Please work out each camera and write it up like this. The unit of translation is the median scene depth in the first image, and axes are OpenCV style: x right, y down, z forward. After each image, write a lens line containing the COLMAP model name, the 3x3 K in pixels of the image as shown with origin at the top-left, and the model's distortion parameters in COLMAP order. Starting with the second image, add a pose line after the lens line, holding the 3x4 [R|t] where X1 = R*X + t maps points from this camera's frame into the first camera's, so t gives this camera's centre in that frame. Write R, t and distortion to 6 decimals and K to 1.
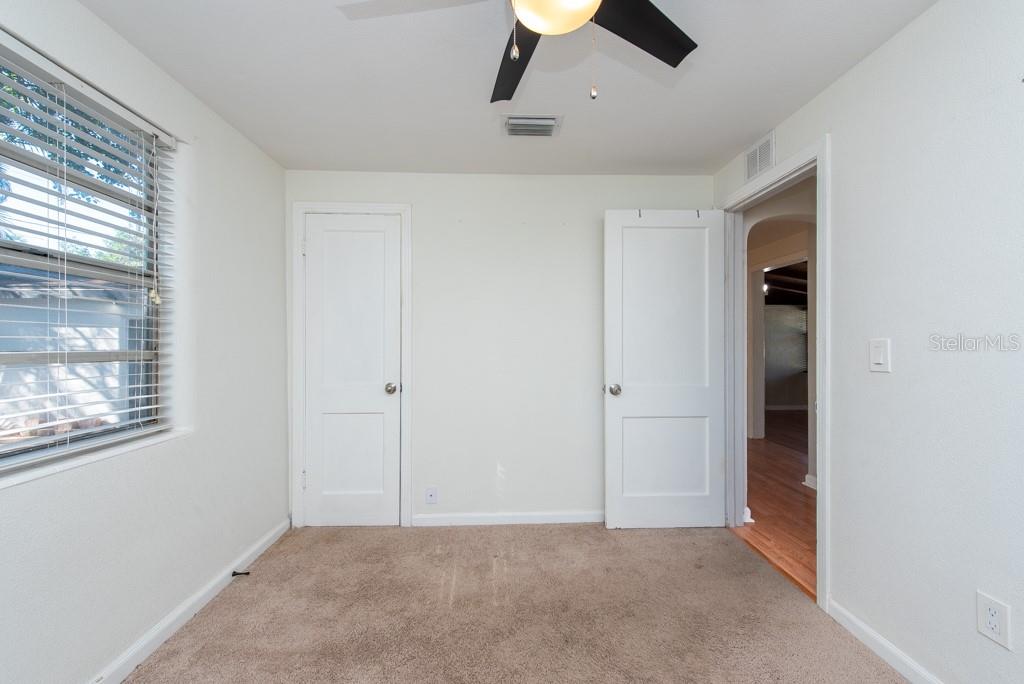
lens RADIAL K [[401.3, 0, 512.0], [0, 401.3, 342.0], [0, 0, 1]] dist [0.011290, -0.000624]
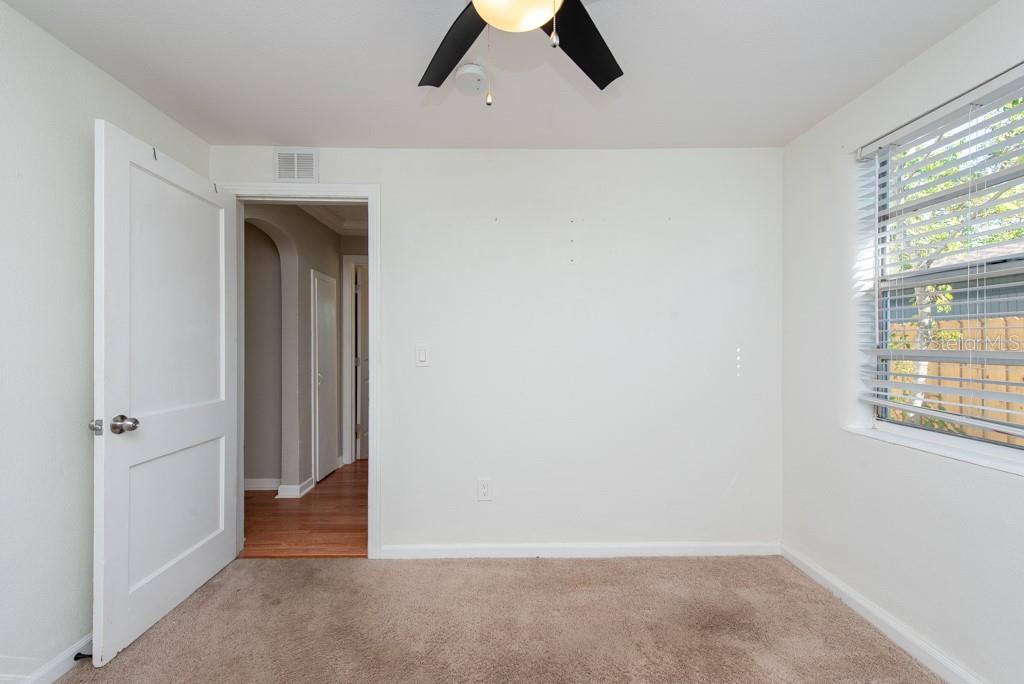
lens RADIAL K [[401.3, 0, 512.0], [0, 401.3, 342.0], [0, 0, 1]] dist [0.011290, -0.000624]
pose [[0.027085, 0.008355, 0.999598, -0.357793], [0.000681, 0.999965, -0.008377, 0.000129], [-0.999633, 0.000908, 0.027078, 0.409752]]
